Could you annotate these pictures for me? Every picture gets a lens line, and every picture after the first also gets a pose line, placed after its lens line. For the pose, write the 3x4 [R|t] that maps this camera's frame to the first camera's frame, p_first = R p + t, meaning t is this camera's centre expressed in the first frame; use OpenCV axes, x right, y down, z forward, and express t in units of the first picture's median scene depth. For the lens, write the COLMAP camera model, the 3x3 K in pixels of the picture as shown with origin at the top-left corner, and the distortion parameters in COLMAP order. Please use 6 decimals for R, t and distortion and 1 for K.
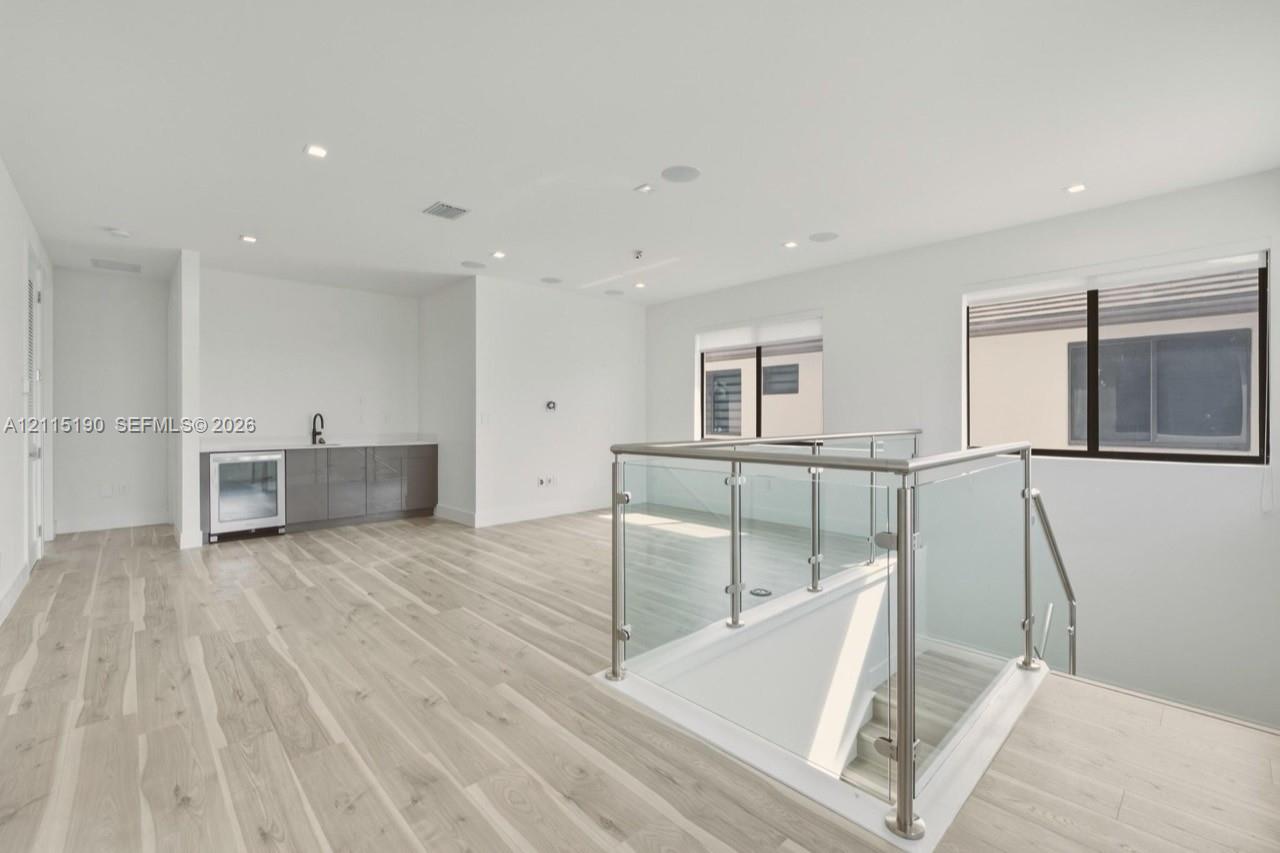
lens RADIAL K [[540.4, 0, 643.7], [0, 540.4, 418.2], [0, 0, 1]] dist [-0.001201, 0.000333]
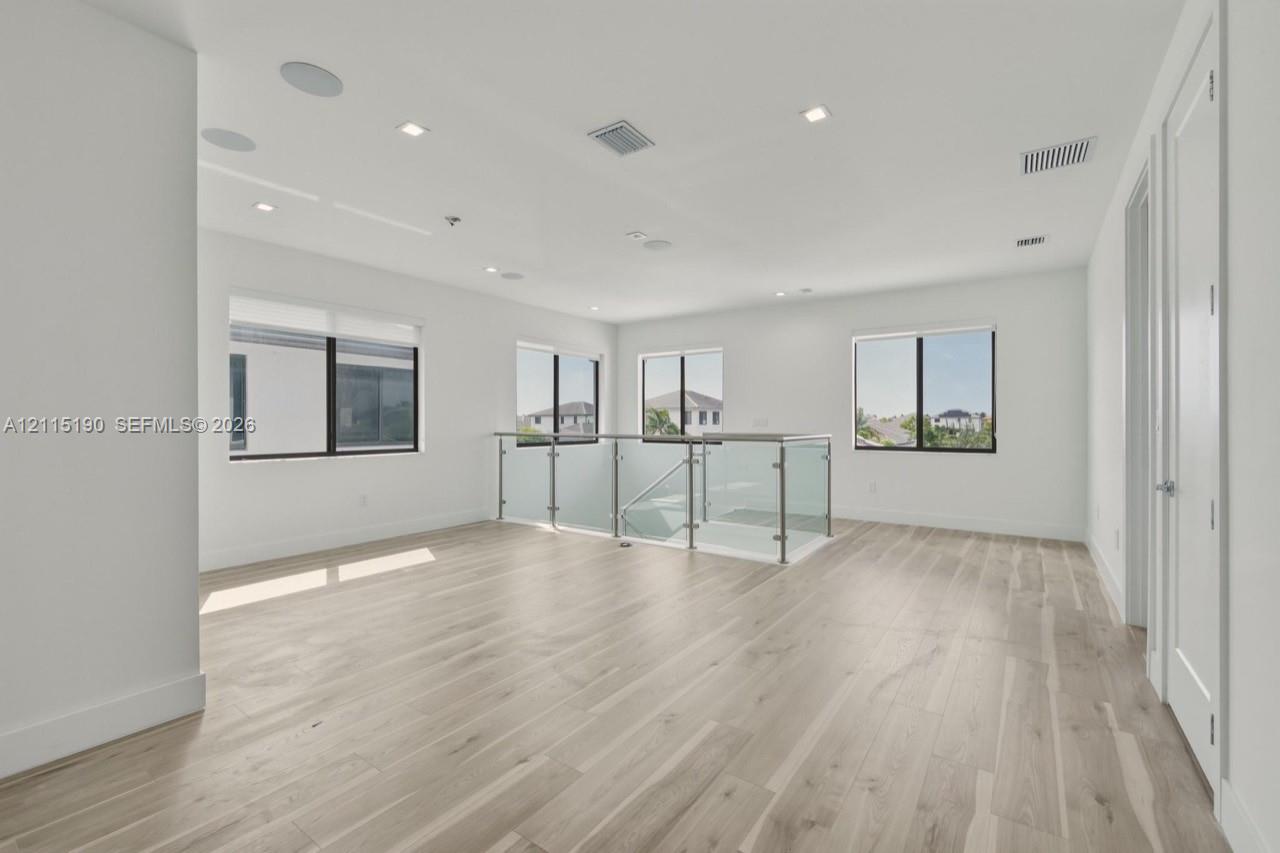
lens RADIAL K [[534.6, 0, 640.0], [0, 534.6, 426.5], [0, 0, 1]] dist [-0.000596, -0.000310]
pose [[-0.179470, -0.004790, 0.983752, -0.683941], [0.005463, 0.999968, 0.005866, -0.000231], [-0.983748, 0.006427, -0.179438, 0.701123]]
